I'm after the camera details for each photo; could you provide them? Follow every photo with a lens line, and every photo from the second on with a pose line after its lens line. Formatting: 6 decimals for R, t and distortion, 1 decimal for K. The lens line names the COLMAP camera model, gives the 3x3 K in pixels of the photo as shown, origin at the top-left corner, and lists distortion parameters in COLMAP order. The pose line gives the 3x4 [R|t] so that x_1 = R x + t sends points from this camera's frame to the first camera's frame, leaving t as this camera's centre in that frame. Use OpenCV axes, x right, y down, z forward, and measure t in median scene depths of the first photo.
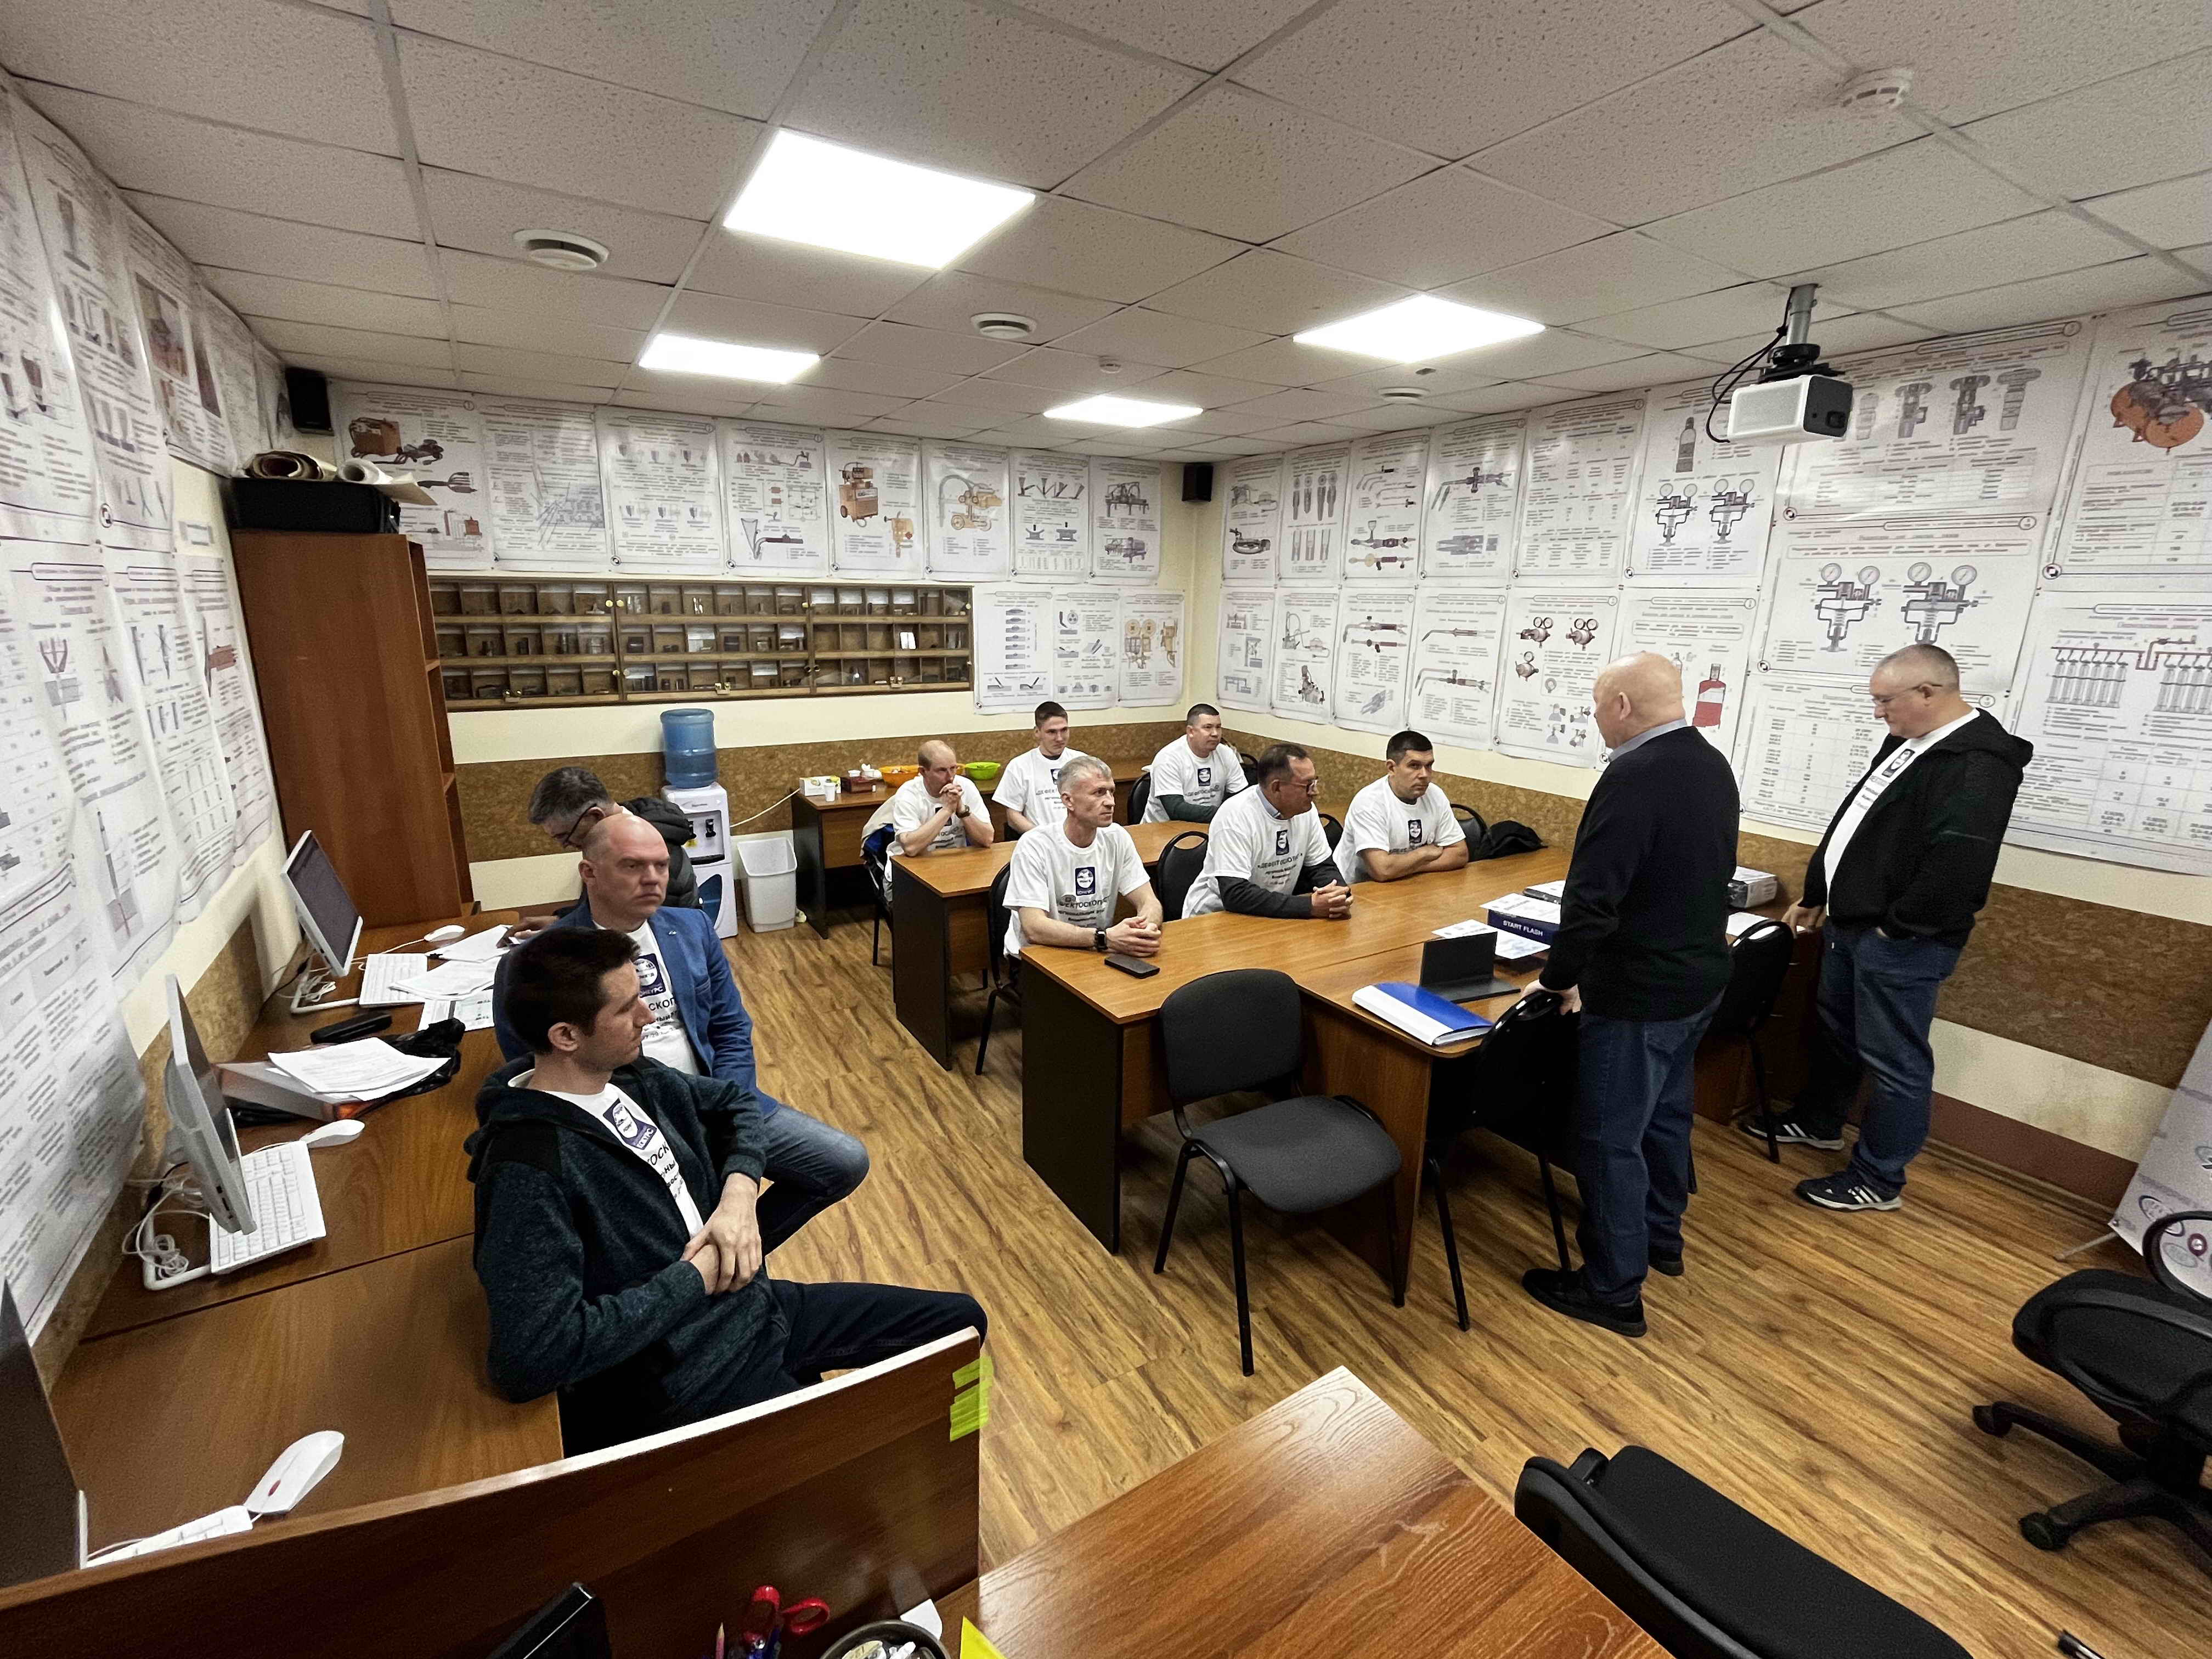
lens RADIAL K [[959.0, 0, 1111.6], [0, 959.0, 833.9], [0, 0, 1]] dist [-0.001500, -0.000322]
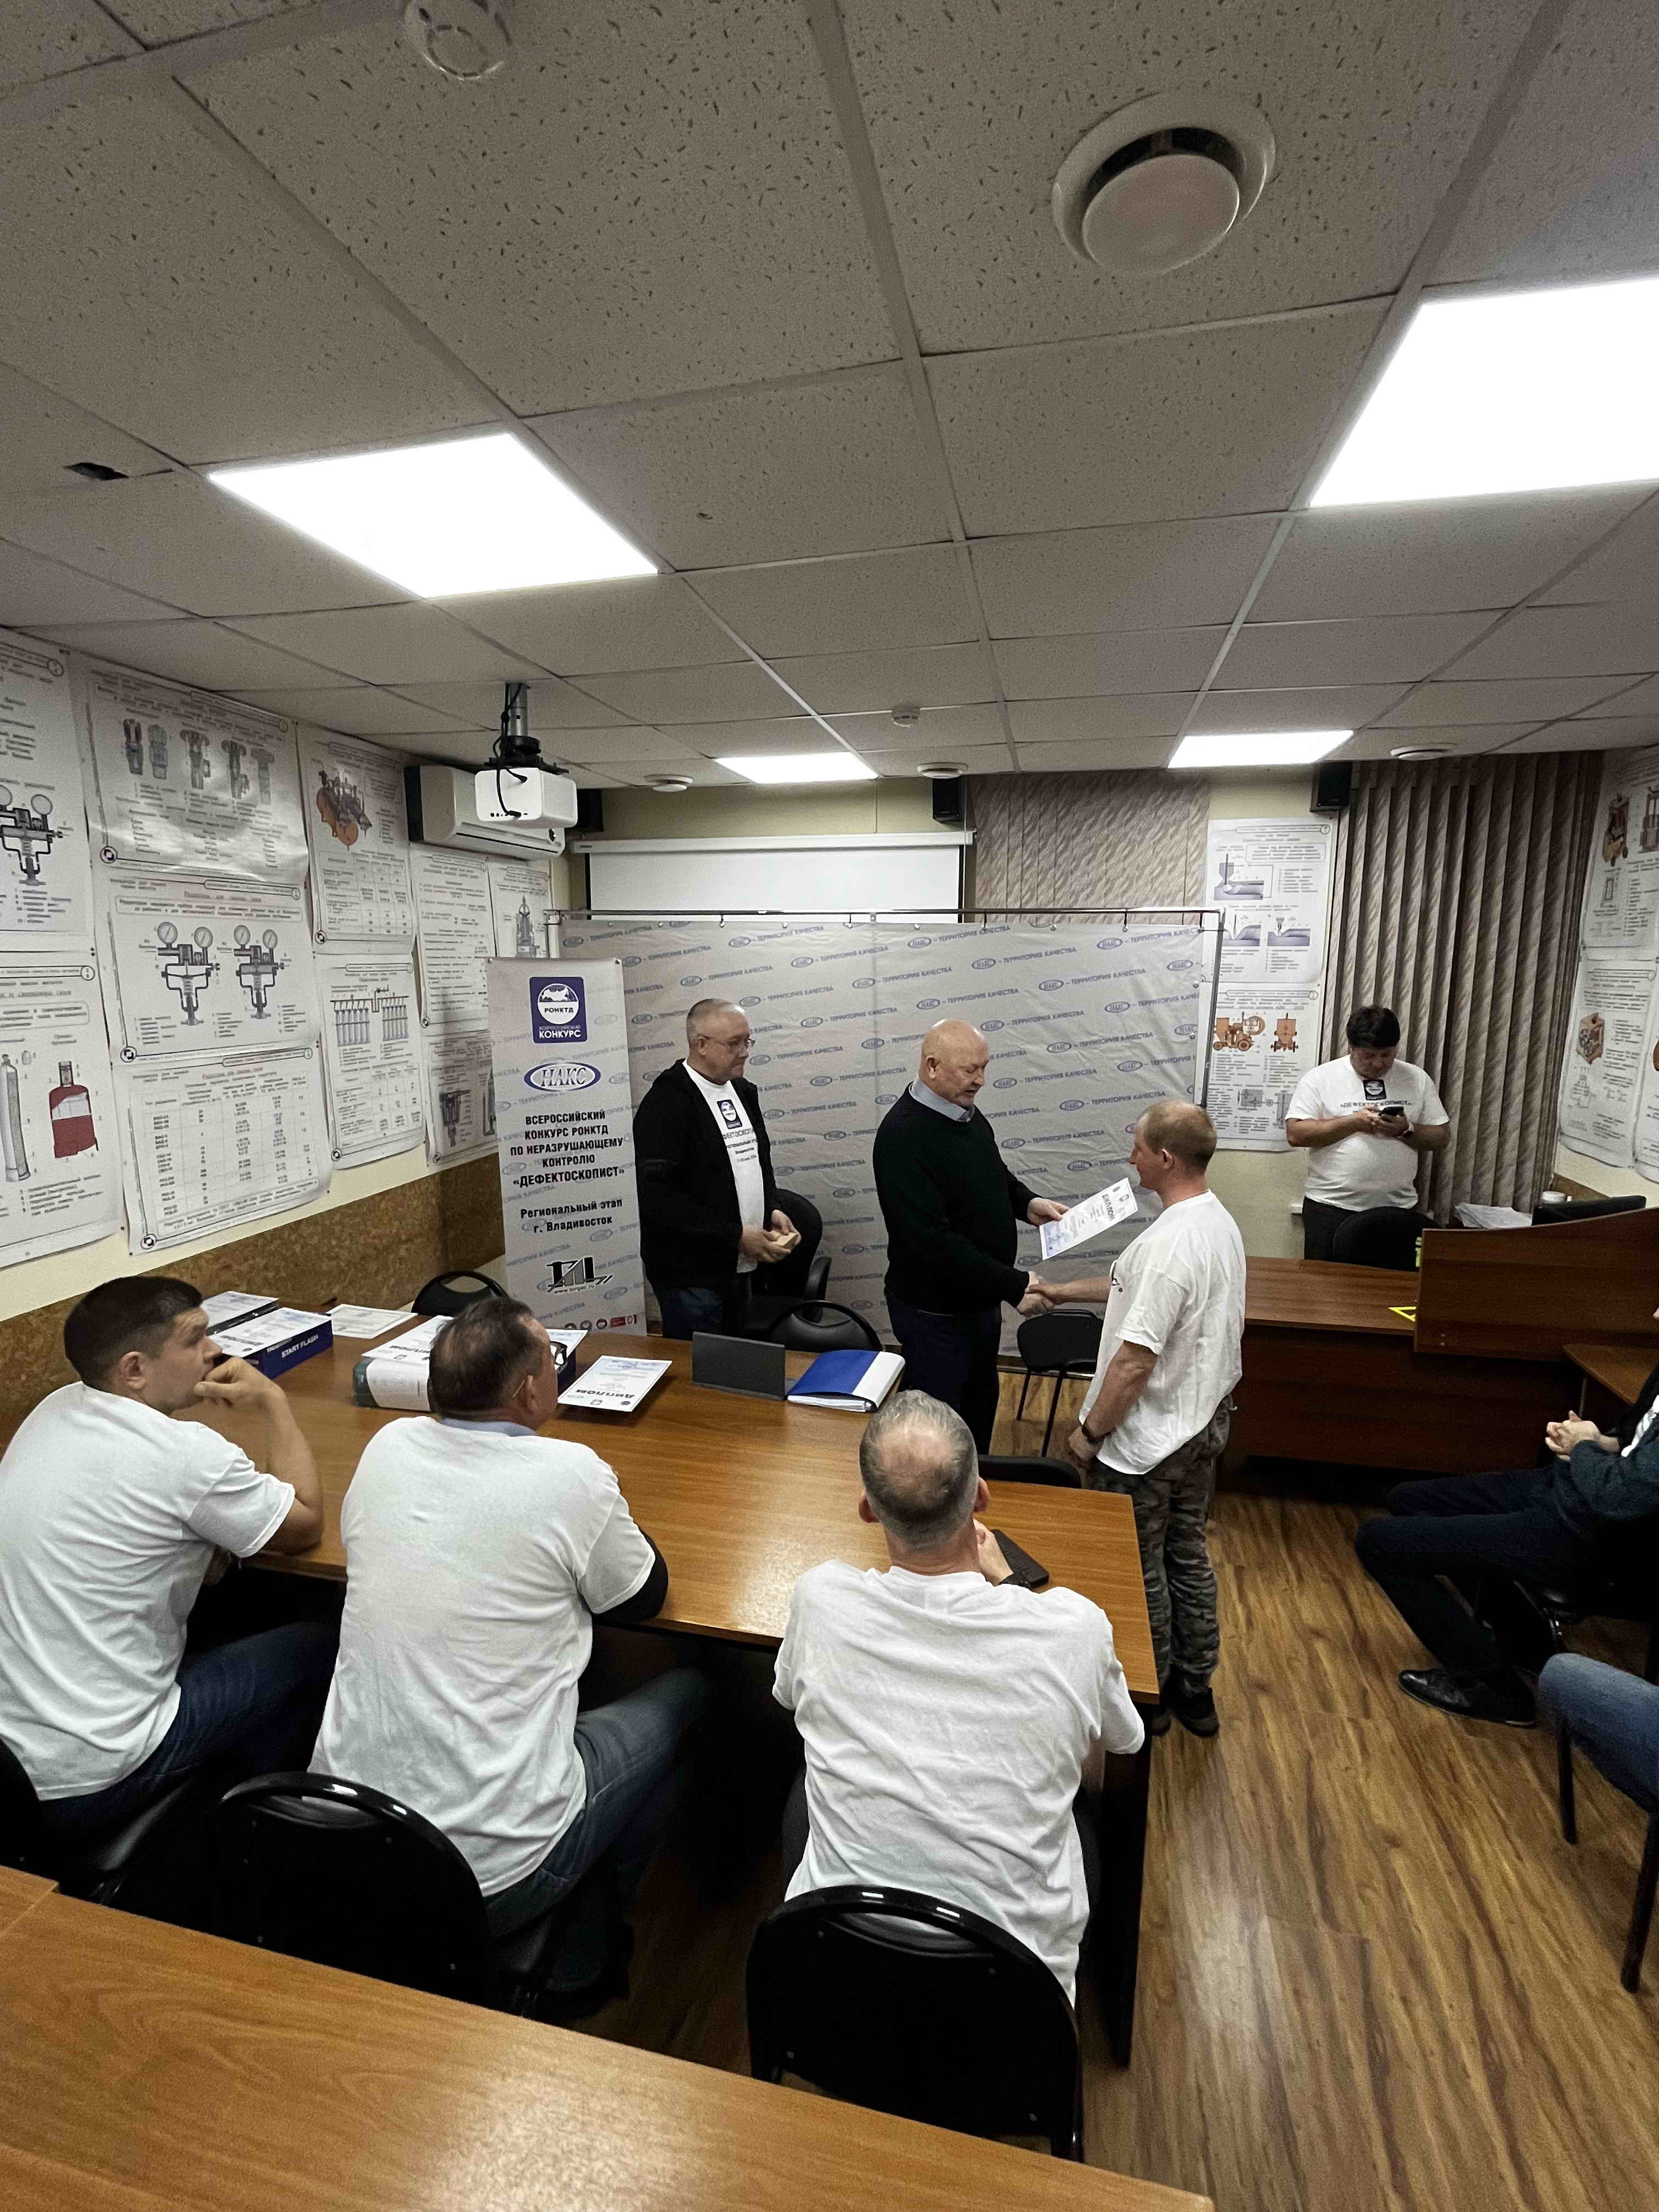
lens RADIAL K [[959.0, 0, 845.9], [0, 959.0, 1103.7], [0, 0, 1]] dist [-0.001500, -0.000322]
pose [[-0.712266, -0.128717, 0.690007, -0.269029], [0.152627, 0.931118, 0.331246, -0.337402], [-0.685115, 0.341249, -0.643558, 1.244422]]
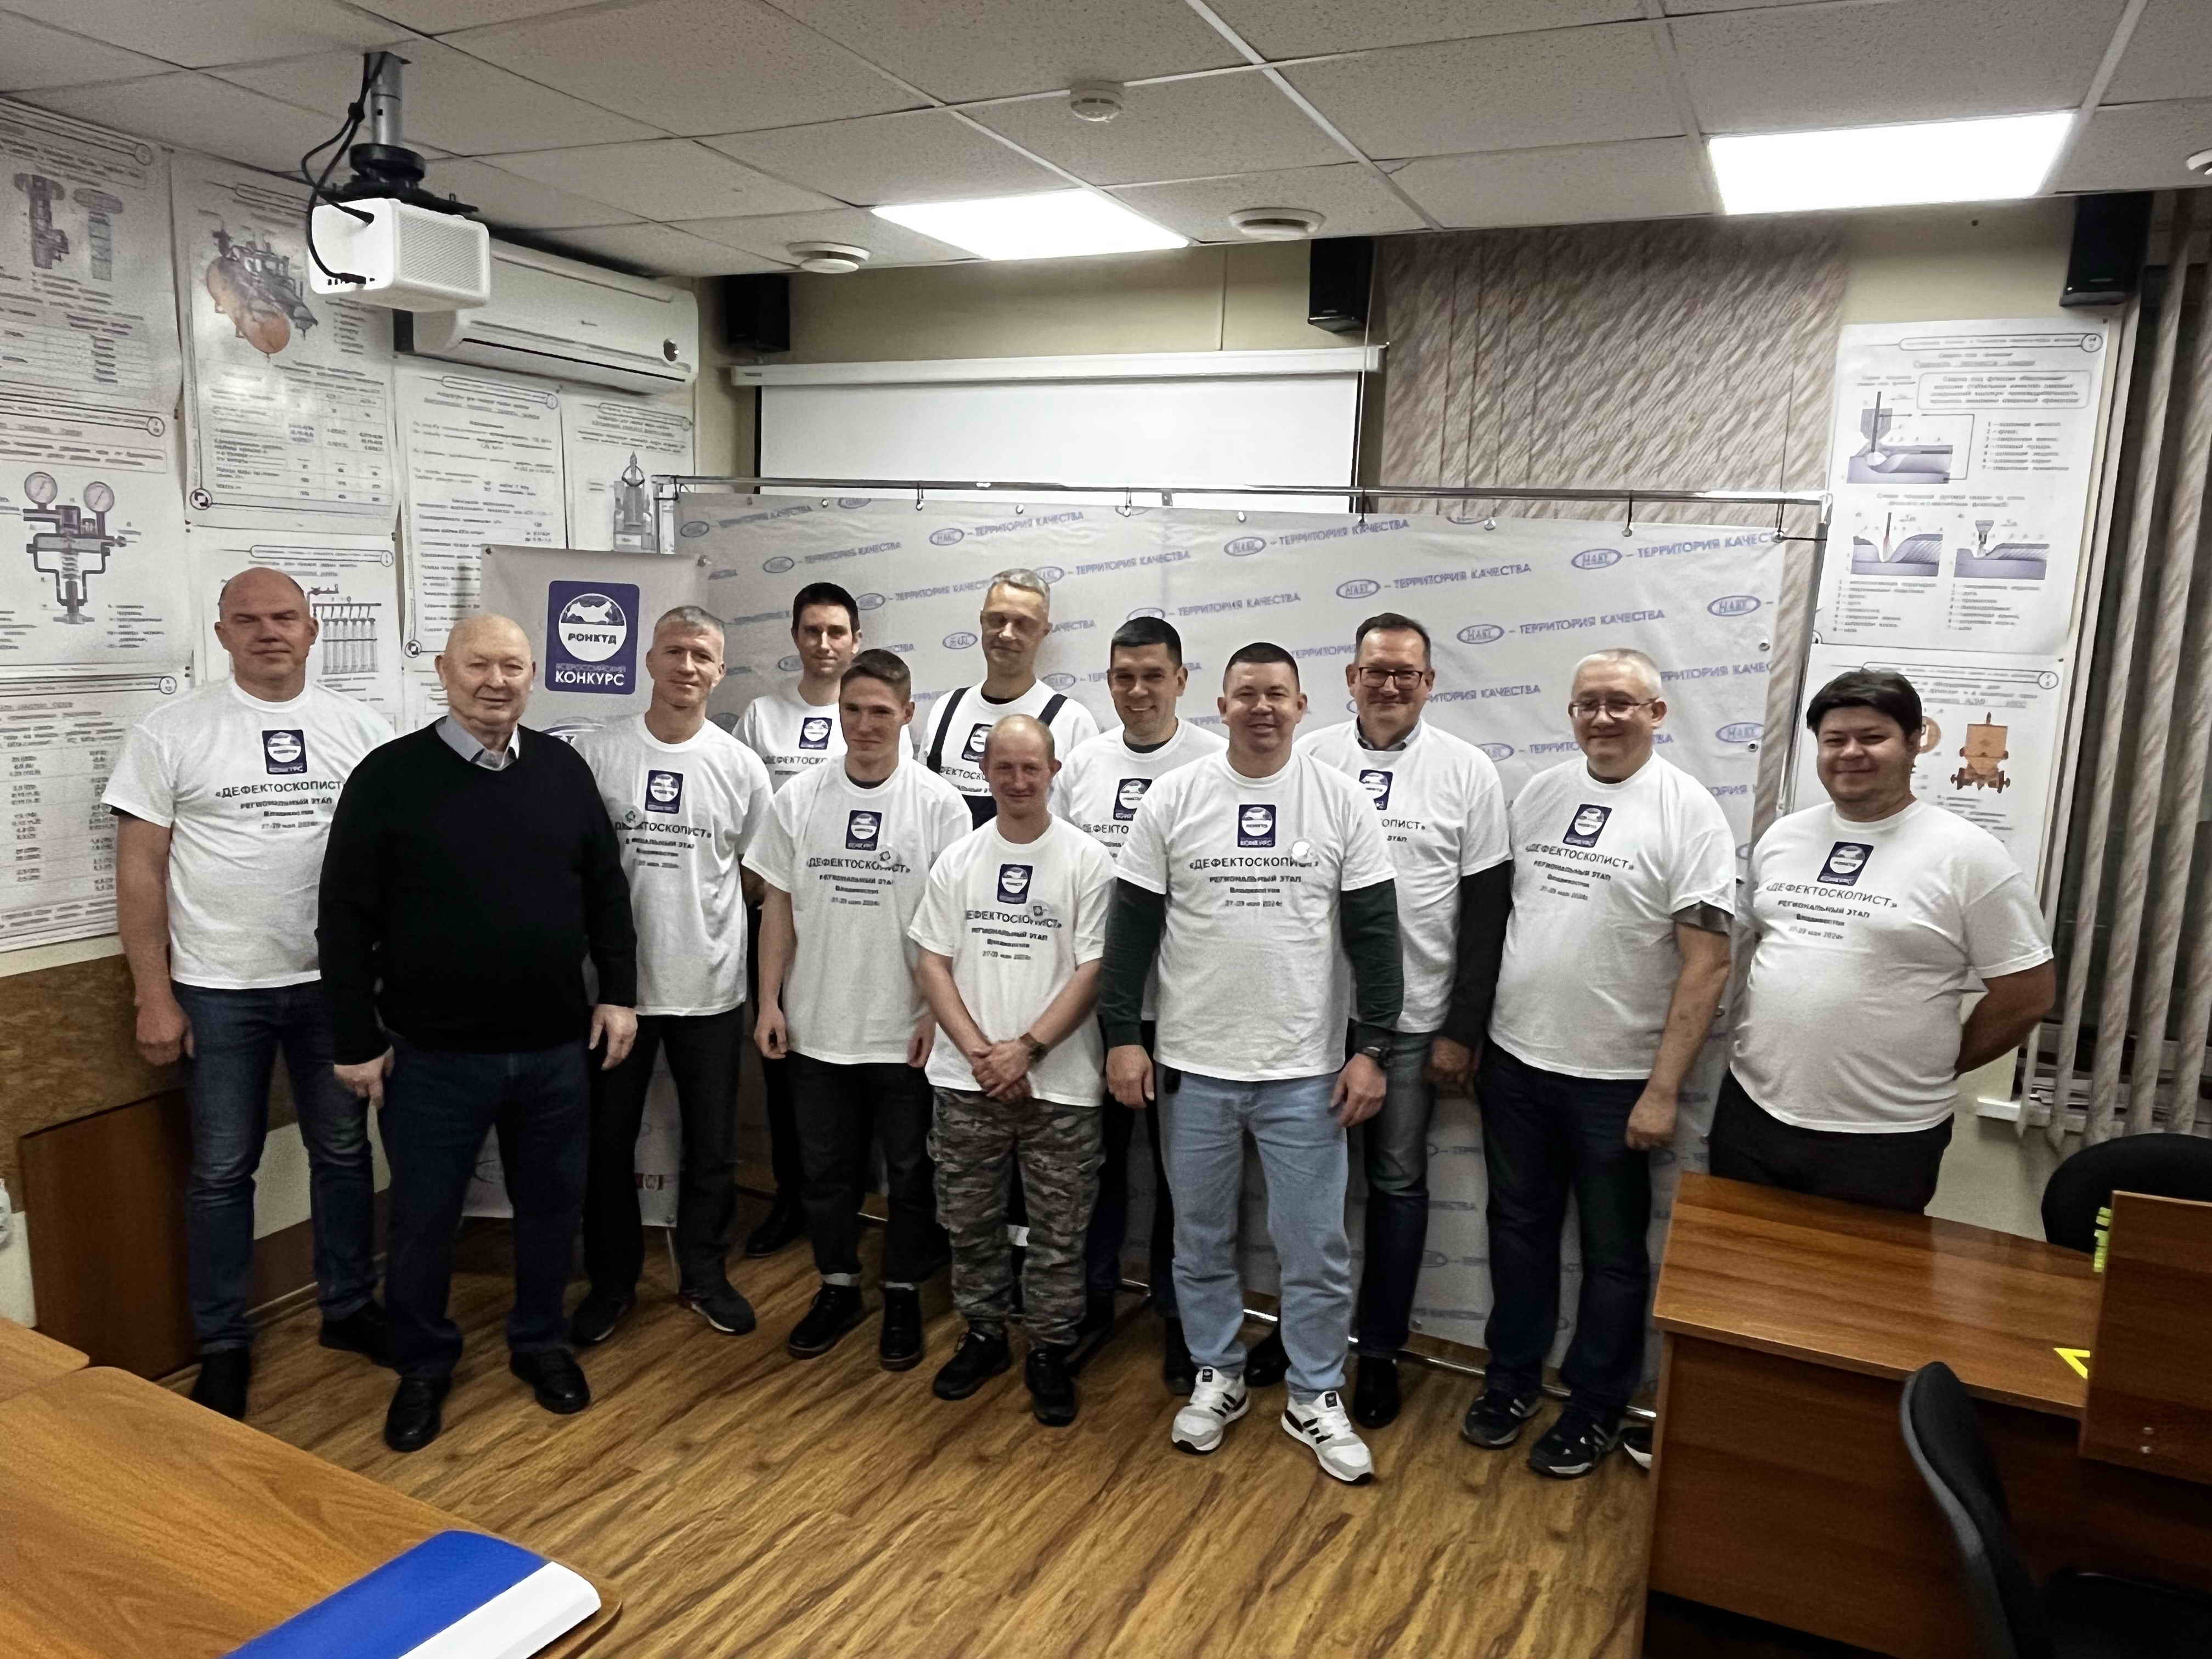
lens RADIAL K [[1543.2, 0, 1095.4], [0, 1543.2, 823.5], [0, 0, 1]] dist [-0.001861, -0.002802]
pose [[-0.534239, -0.170270, 0.828008, -0.336236], [0.154115, 0.943470, 0.293450, -0.253059], [-0.831166, 0.284381, -0.477797, 0.958931]]
